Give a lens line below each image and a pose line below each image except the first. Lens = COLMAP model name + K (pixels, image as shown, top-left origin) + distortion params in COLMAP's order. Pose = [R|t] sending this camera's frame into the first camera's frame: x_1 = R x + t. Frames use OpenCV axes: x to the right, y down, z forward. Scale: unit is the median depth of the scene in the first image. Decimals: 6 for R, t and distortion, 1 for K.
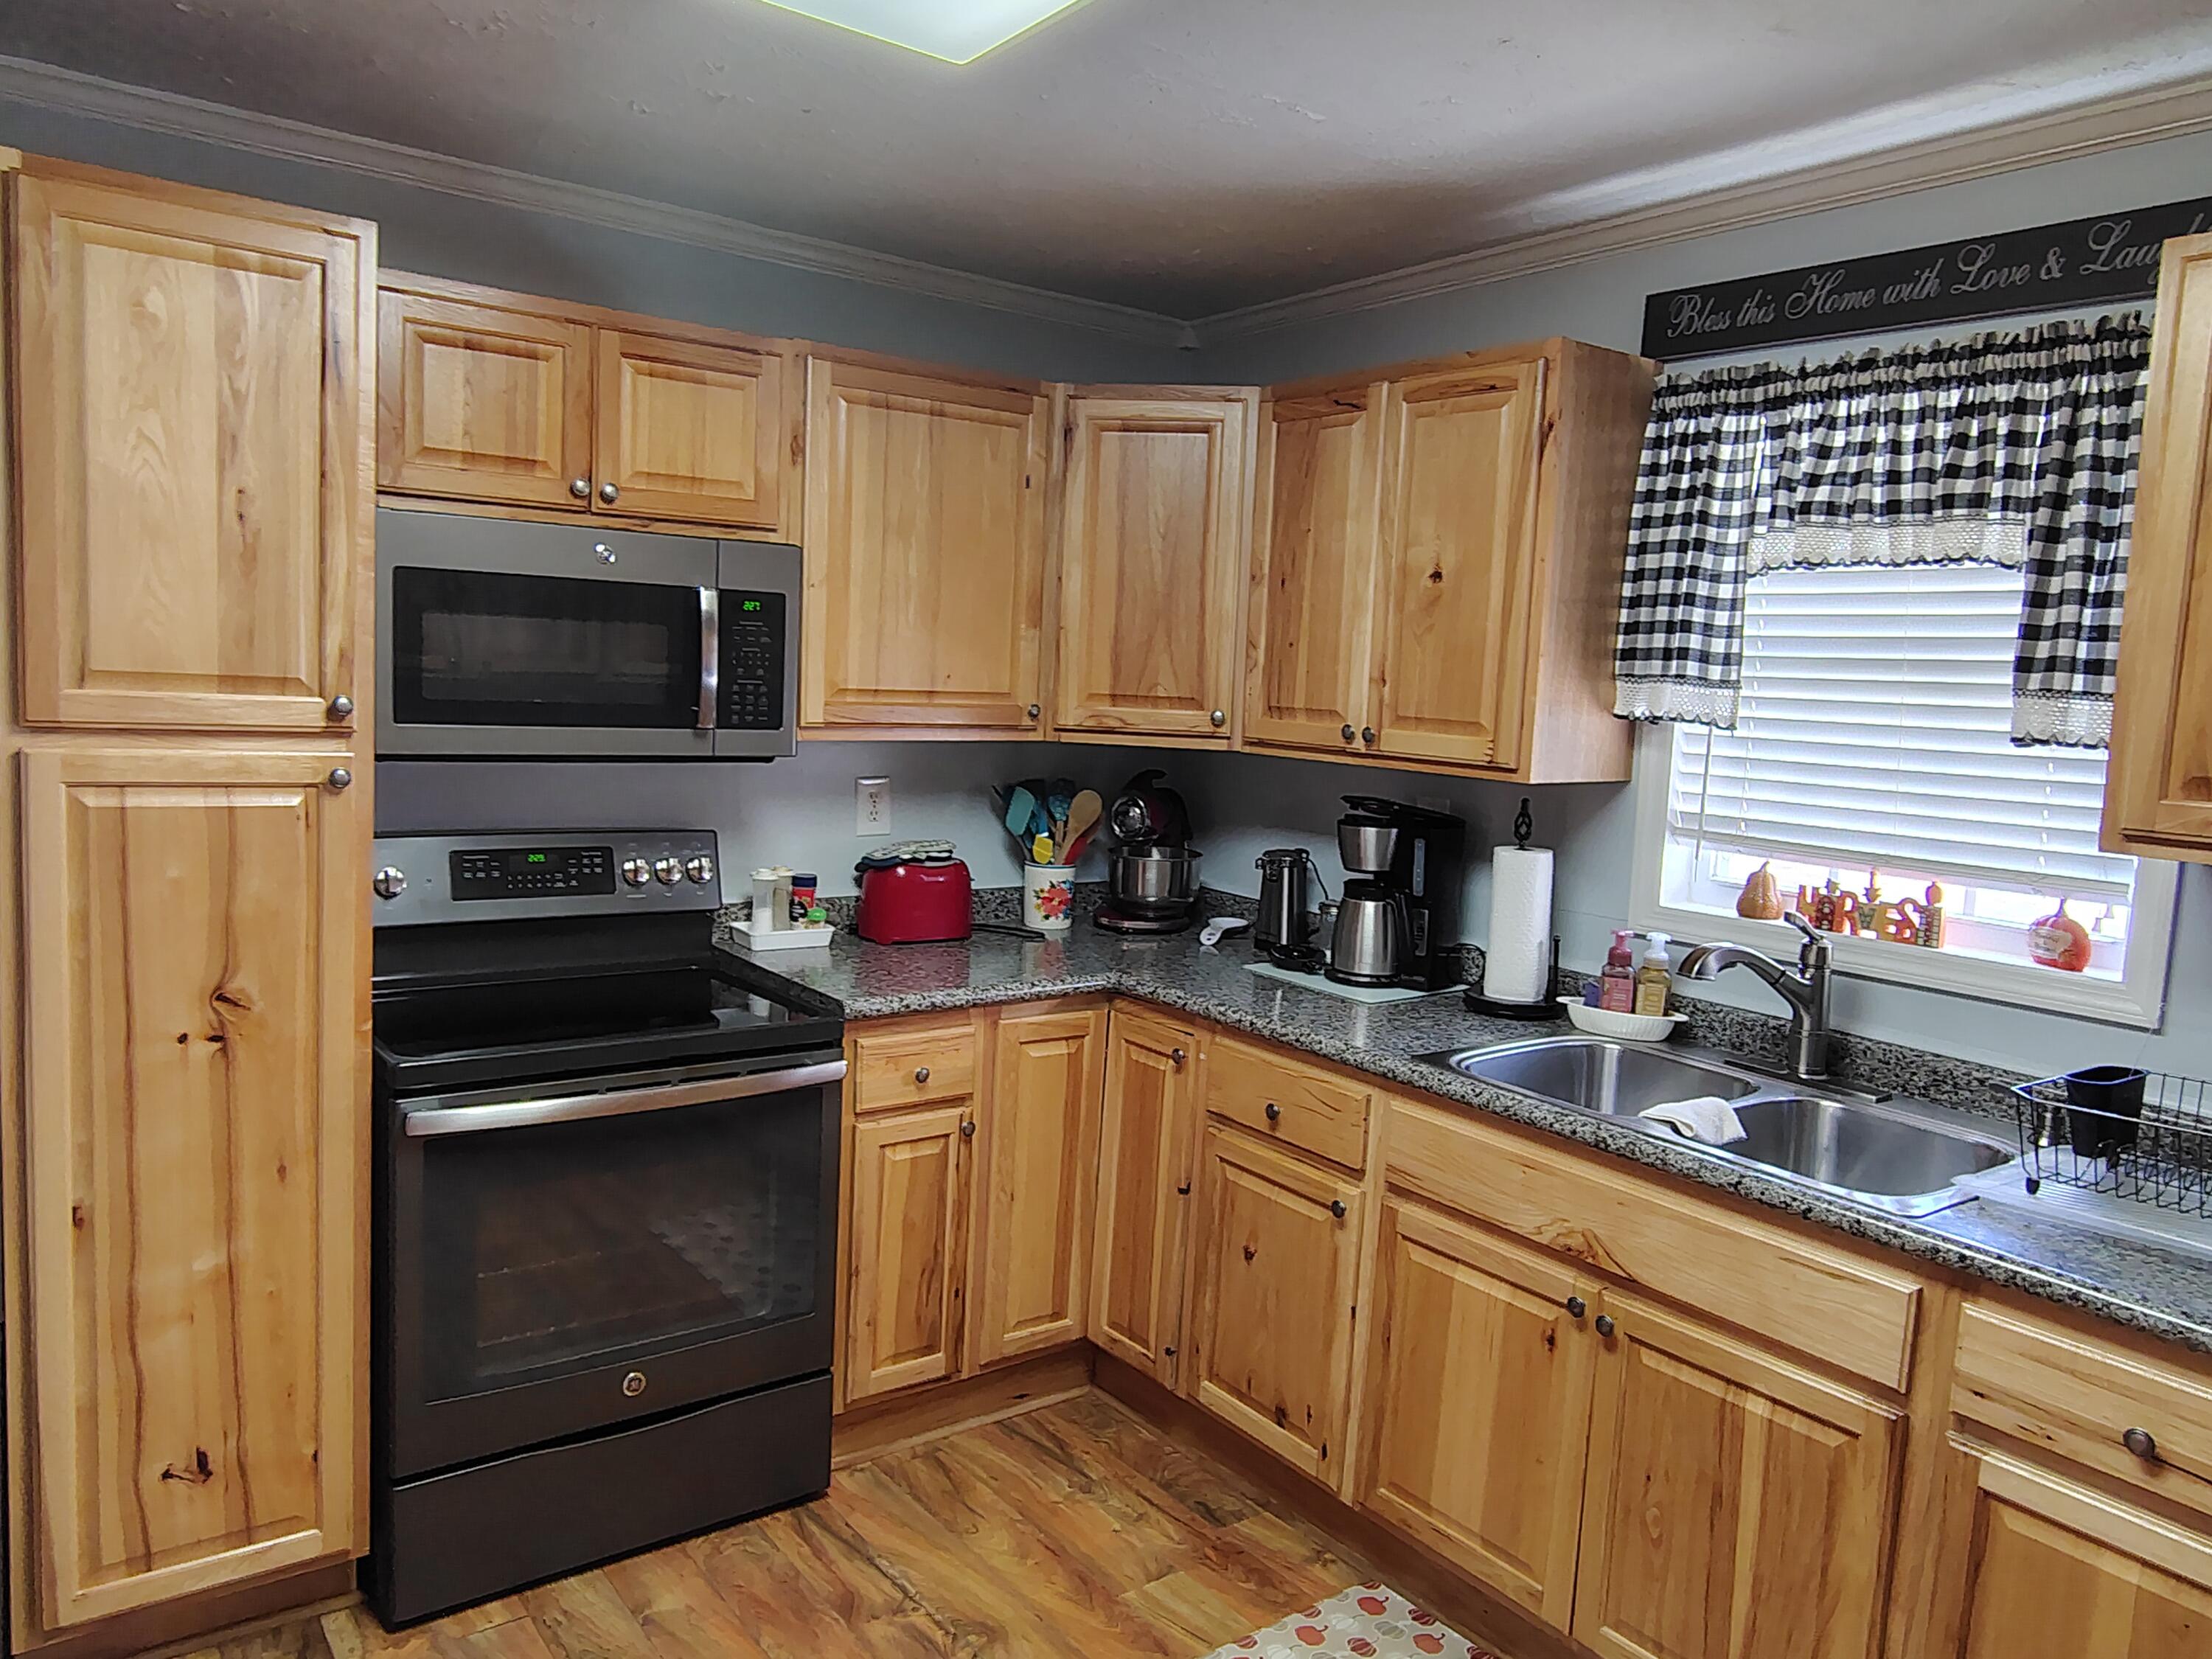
lens RADIAL K [[1501.9, 0, 1106.9], [0, 1501.9, 835.7], [0, 0, 1]] dist [-0.024545, -0.002001]
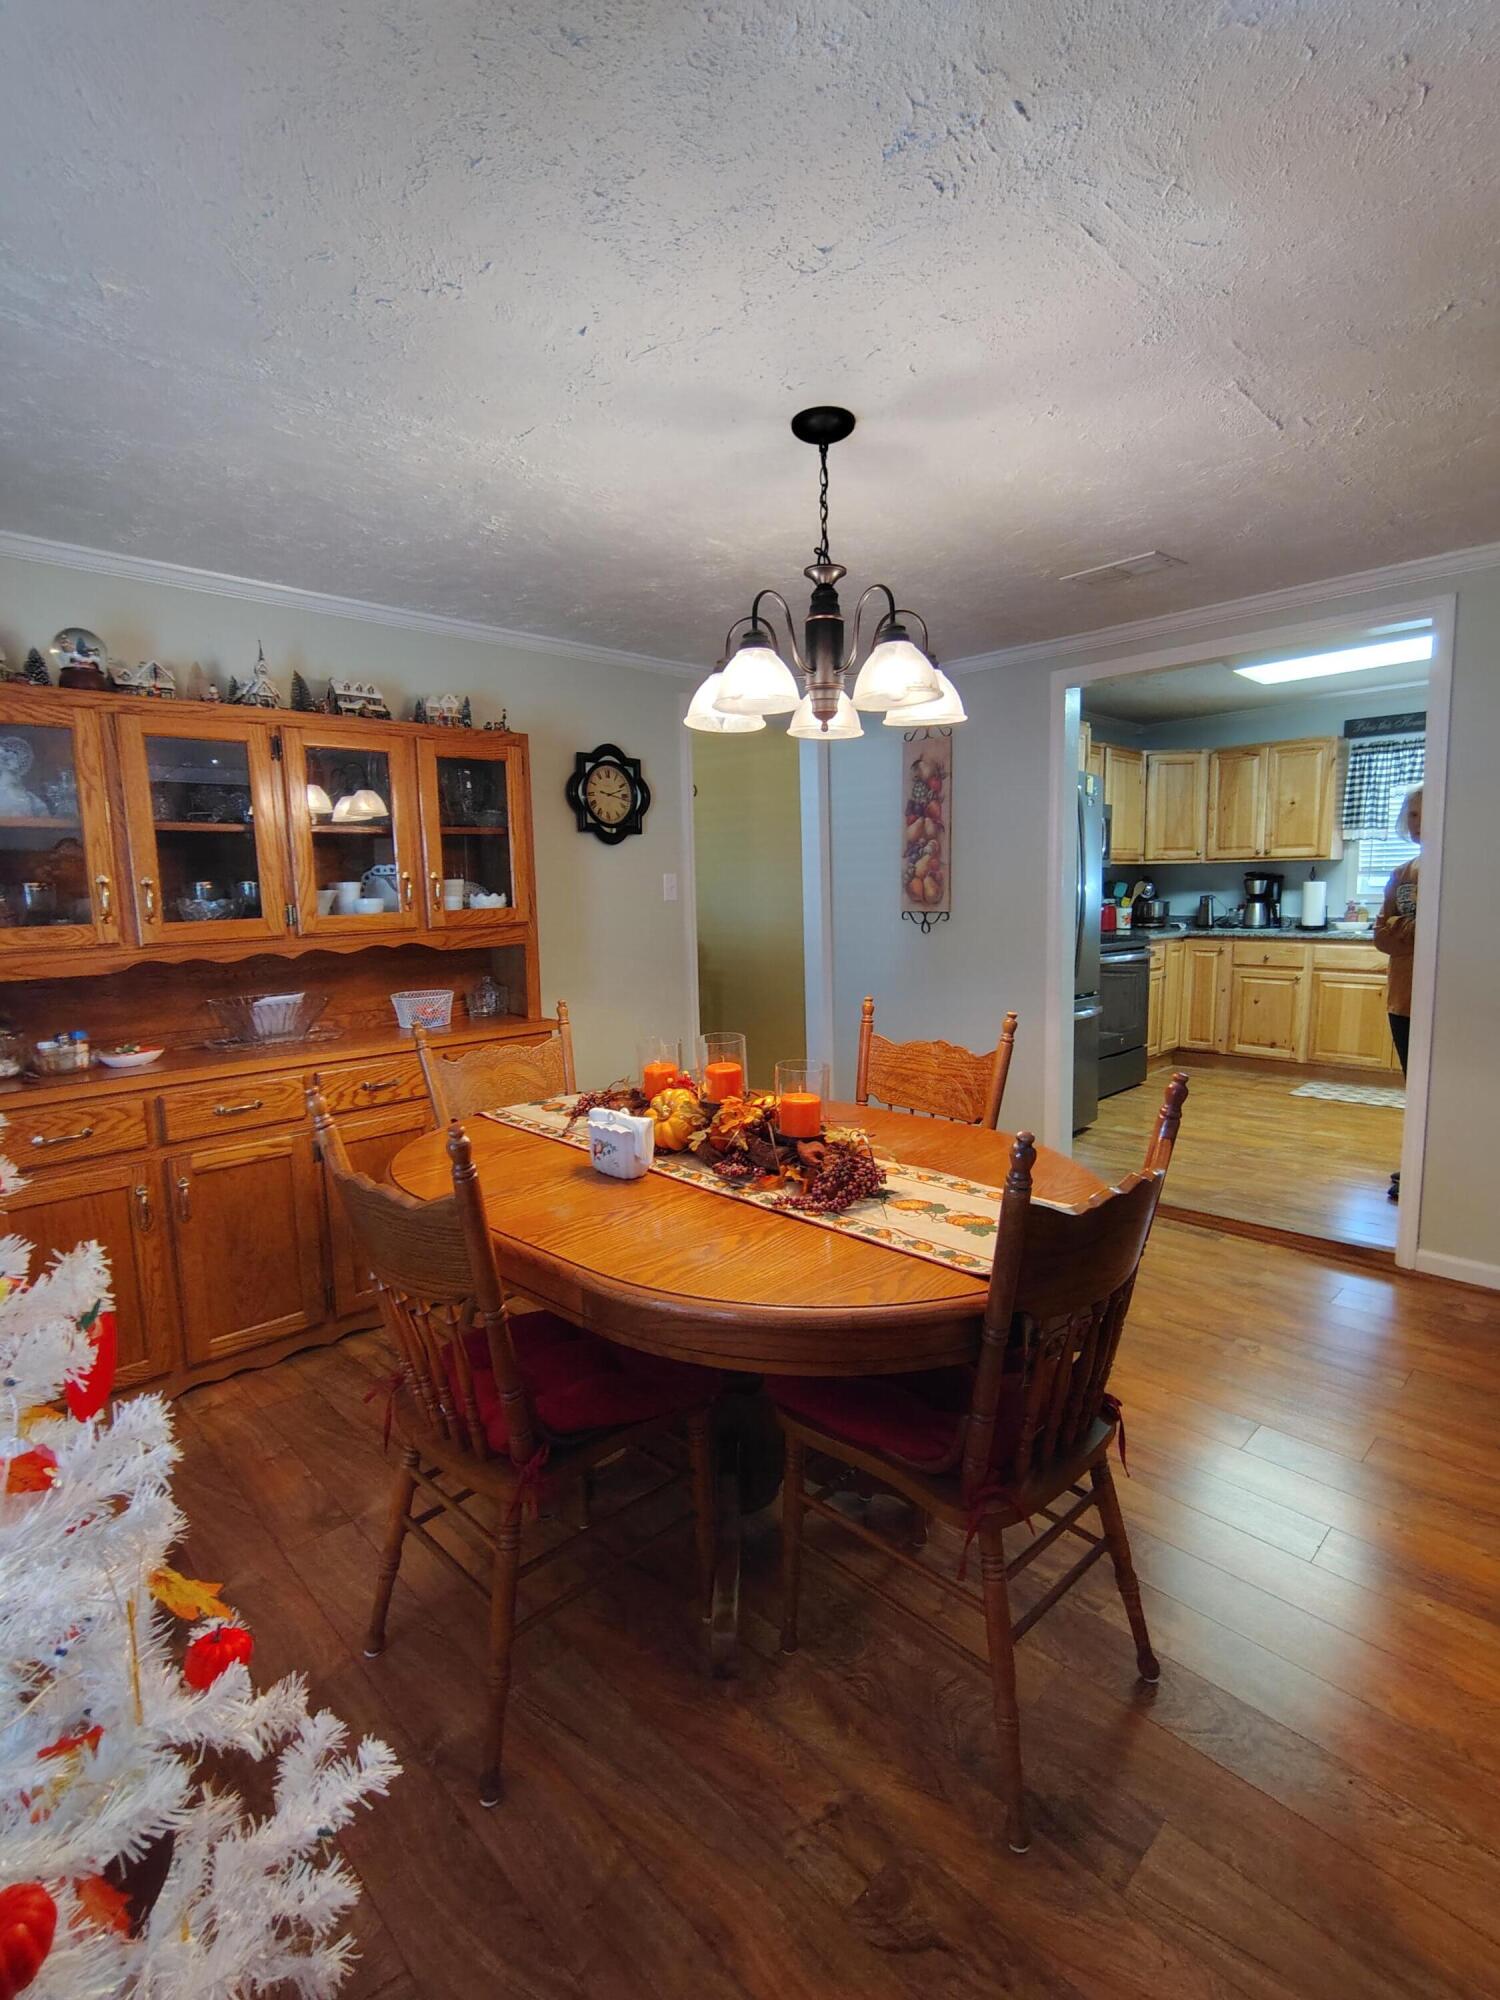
lens RADIAL K [[945.6, 0, 747.5], [0, 945.6, 991.0], [0, 0, 1]] dist [-0.006613, 0.003246]
pose [[0.990289, -0.086569, 0.108783, -1.243798], [0.085095, 0.996208, 0.018132, 0.108290], [-0.109940, -0.008699, 0.993900, -0.993112]]
